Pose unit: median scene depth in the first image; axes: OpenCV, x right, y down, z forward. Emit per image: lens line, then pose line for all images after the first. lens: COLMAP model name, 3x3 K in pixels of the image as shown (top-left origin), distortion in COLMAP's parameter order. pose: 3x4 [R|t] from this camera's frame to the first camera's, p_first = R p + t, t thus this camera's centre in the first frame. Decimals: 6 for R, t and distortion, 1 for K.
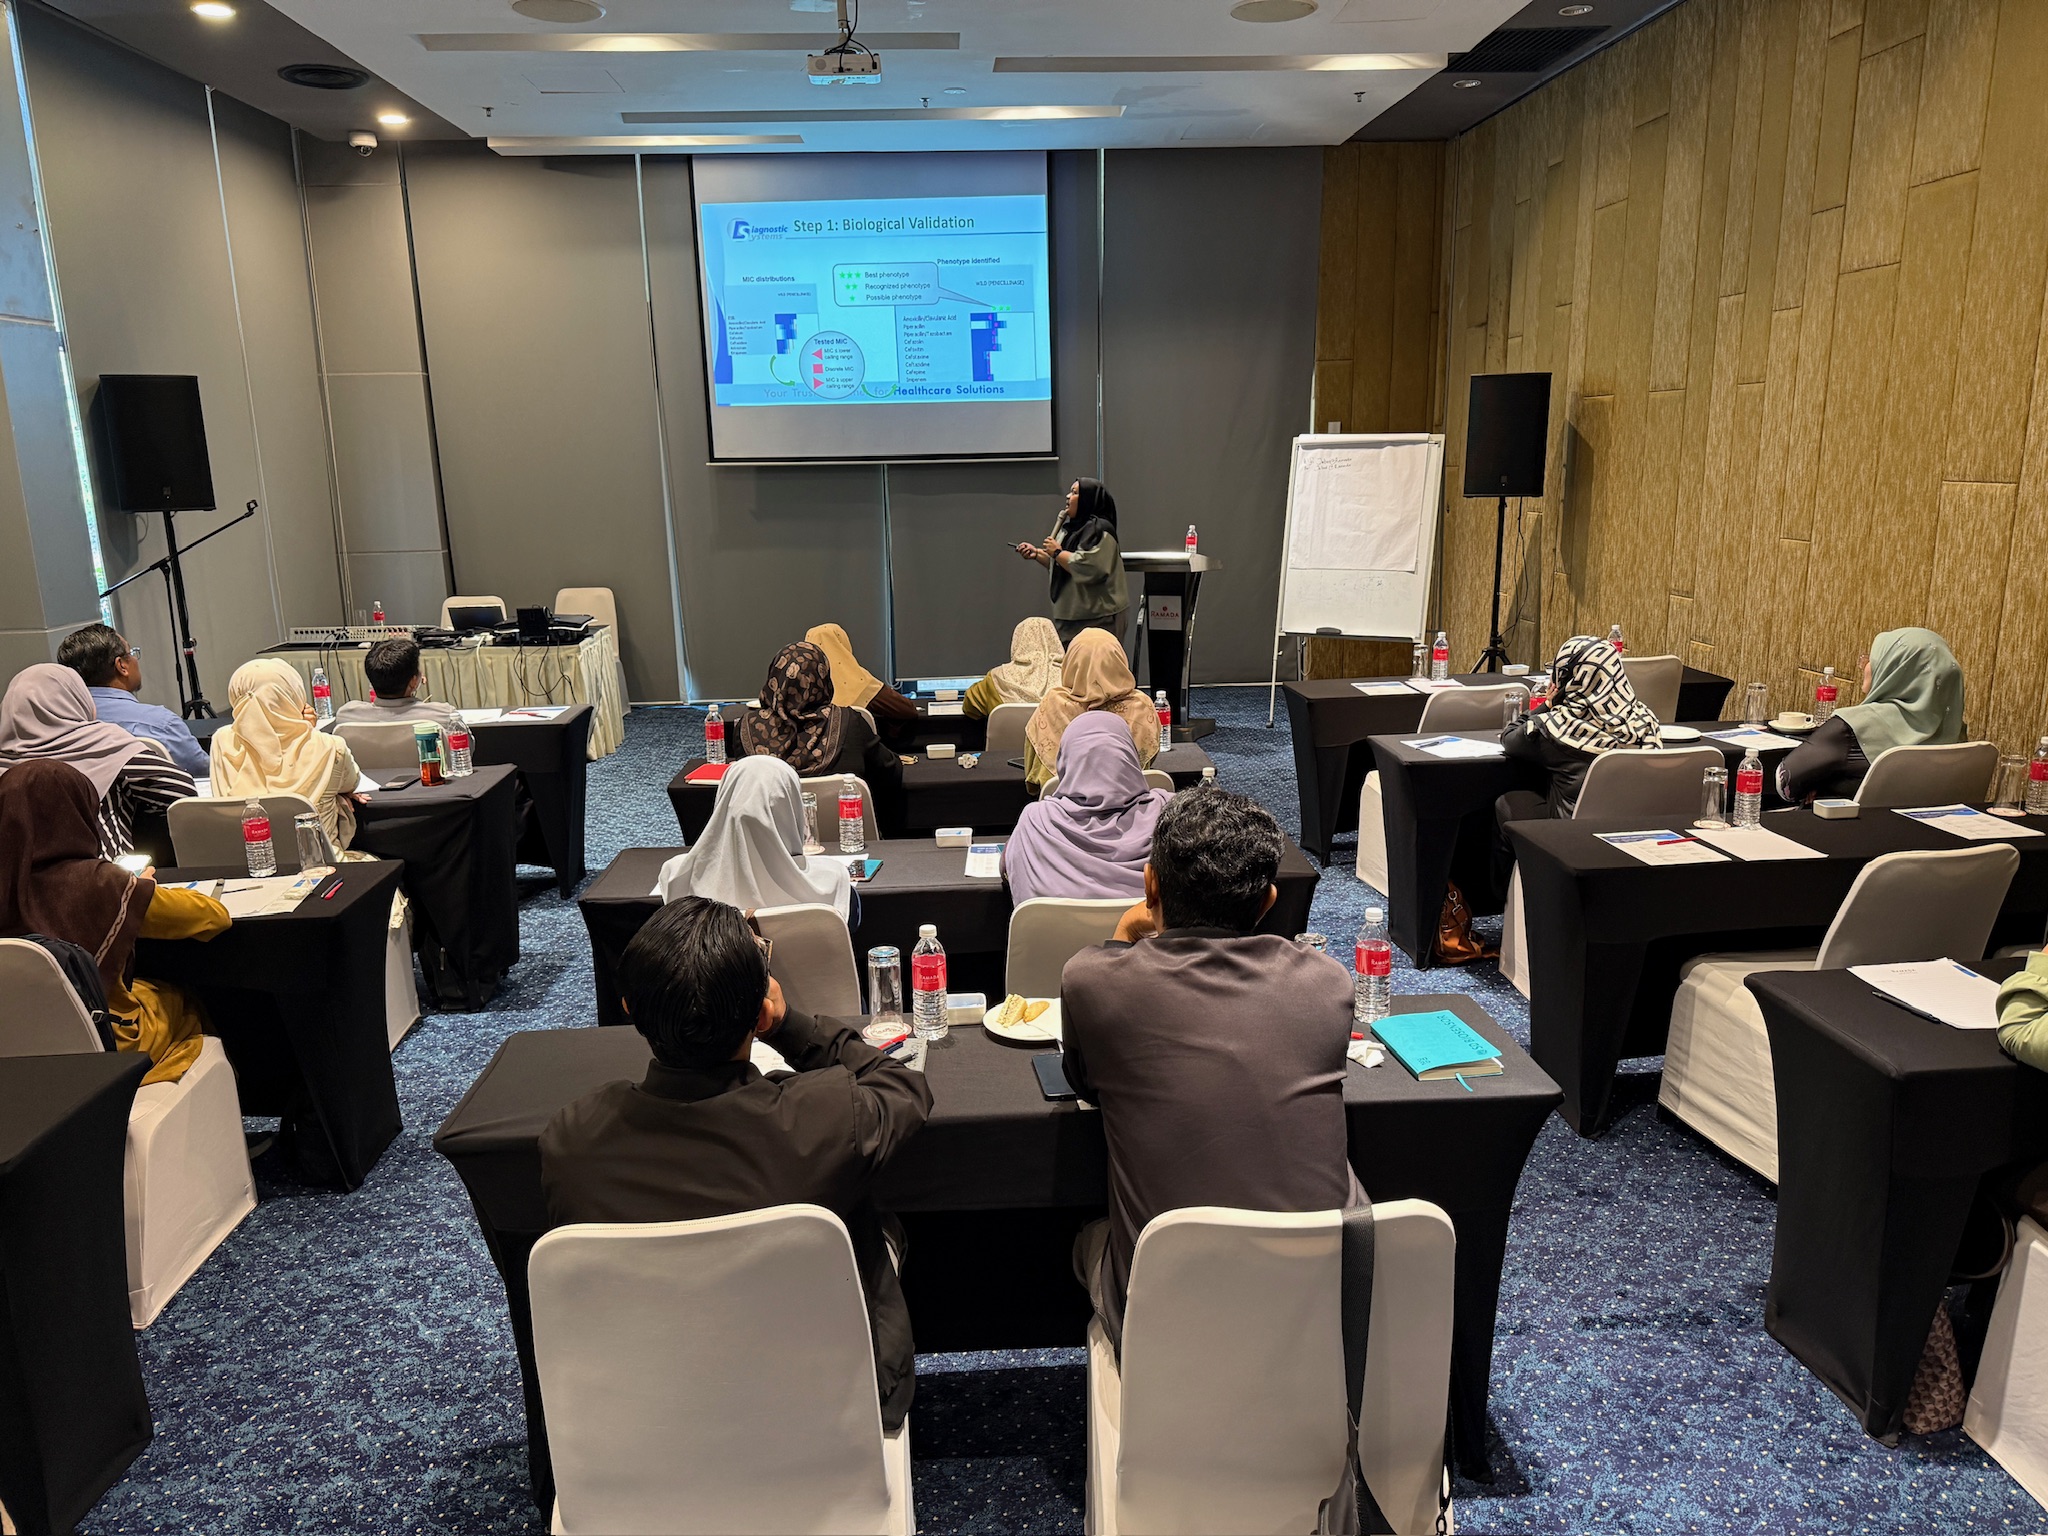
lens RADIAL K [[1478.2, 0, 1050.3], [0, 1478.2, 795.7], [0, 0, 1]] dist [0.030419, -0.051498]
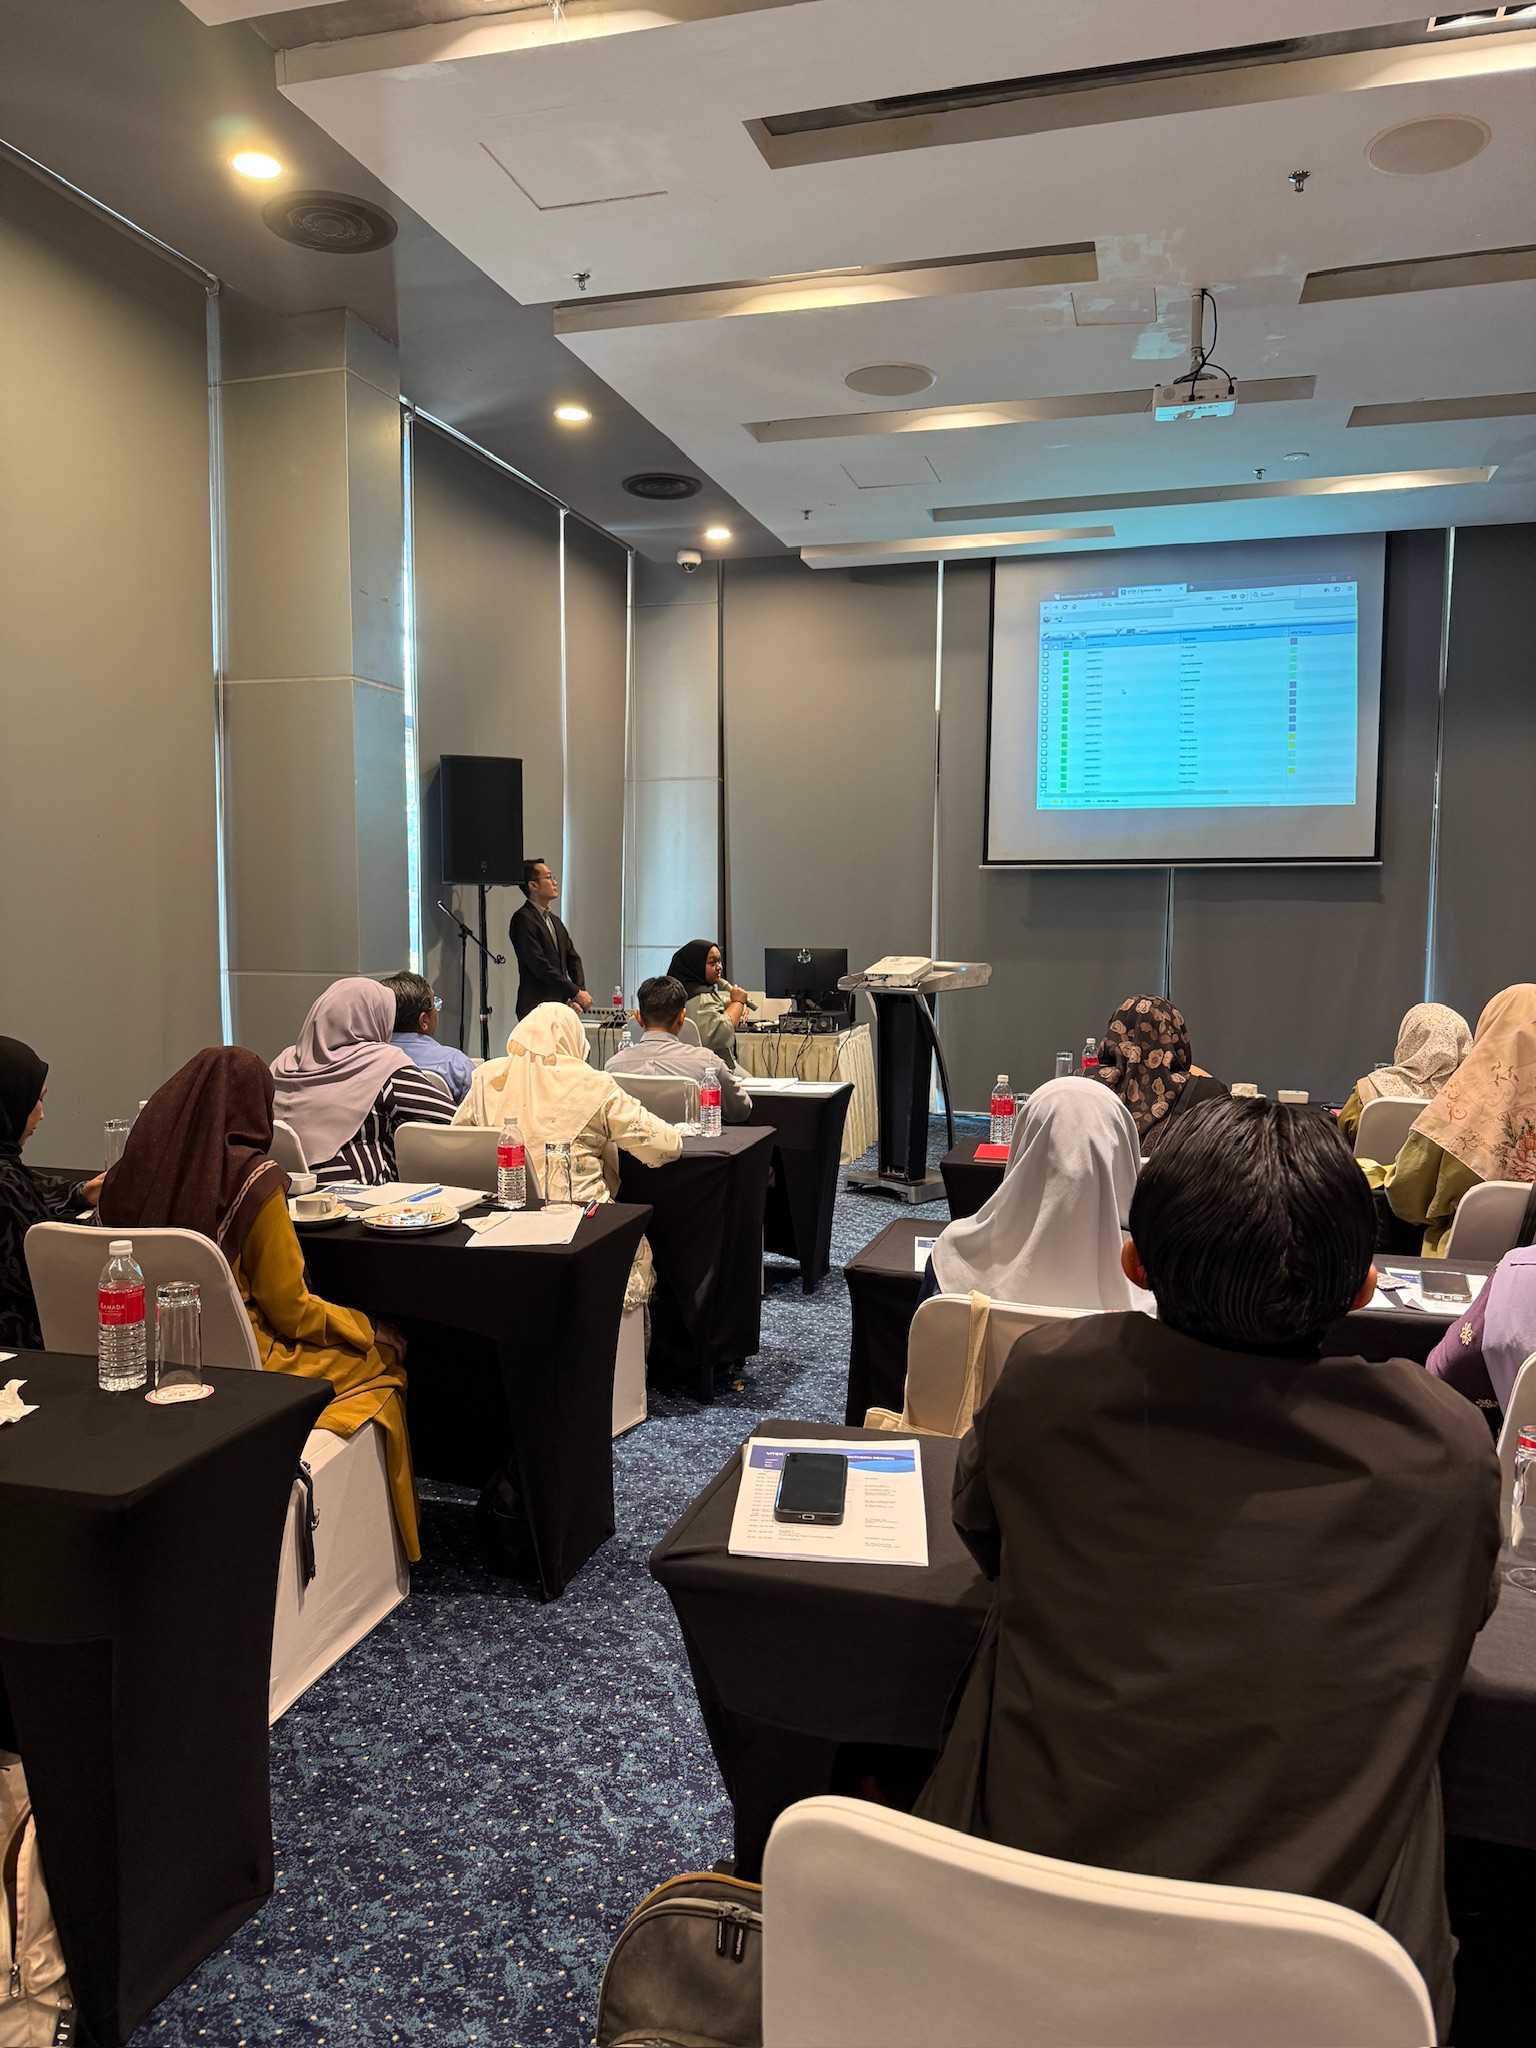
lens RADIAL K [[1478.2, 0, 755.8], [0, 1478.2, 1038.5], [0, 0, 1]] dist [0.030419, -0.051498]
pose [[0.936486, 0.054538, -0.346439, -0.066240], [-0.100911, 0.987962, -0.117251, 0.030529], [0.335874, 0.144763, 0.930716, 0.157758]]
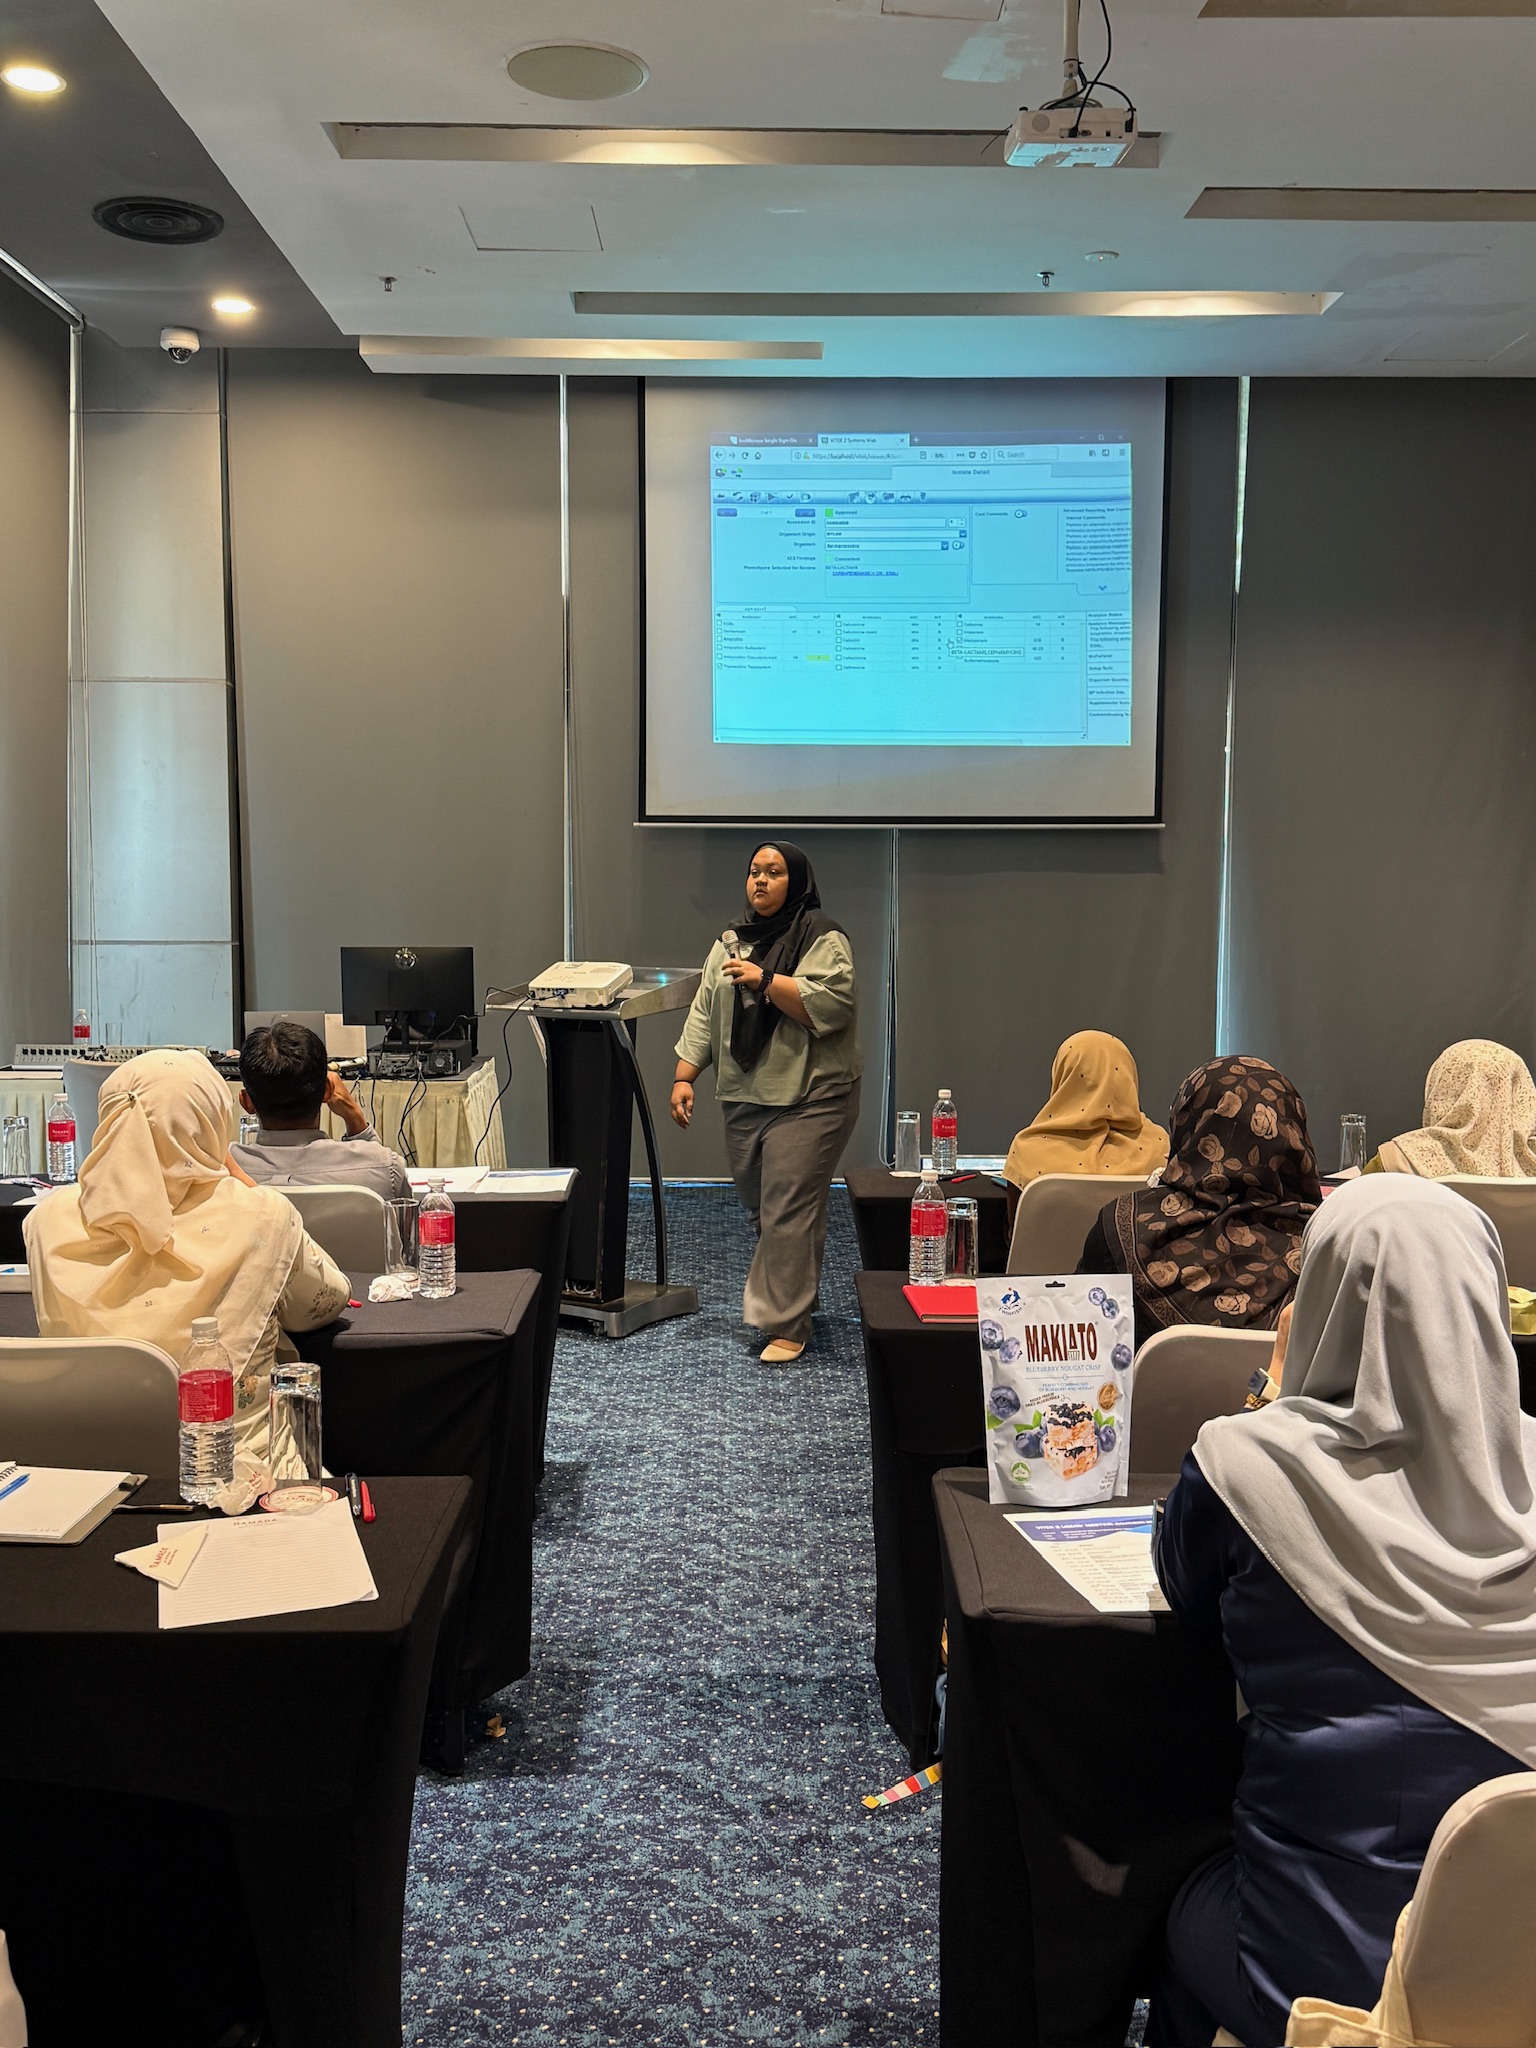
lens RADIAL K [[1987.1, 0, 772.3], [0, 1987.1, 1020.1], [0, 0, 1]] dist [0.047906, 0.000000]
pose [[0.997666, 0.029703, -0.061478, -0.243391], [-0.038756, 0.987659, -0.151751, -0.007478], [0.056212, 0.153779, 0.986505, 0.296345]]
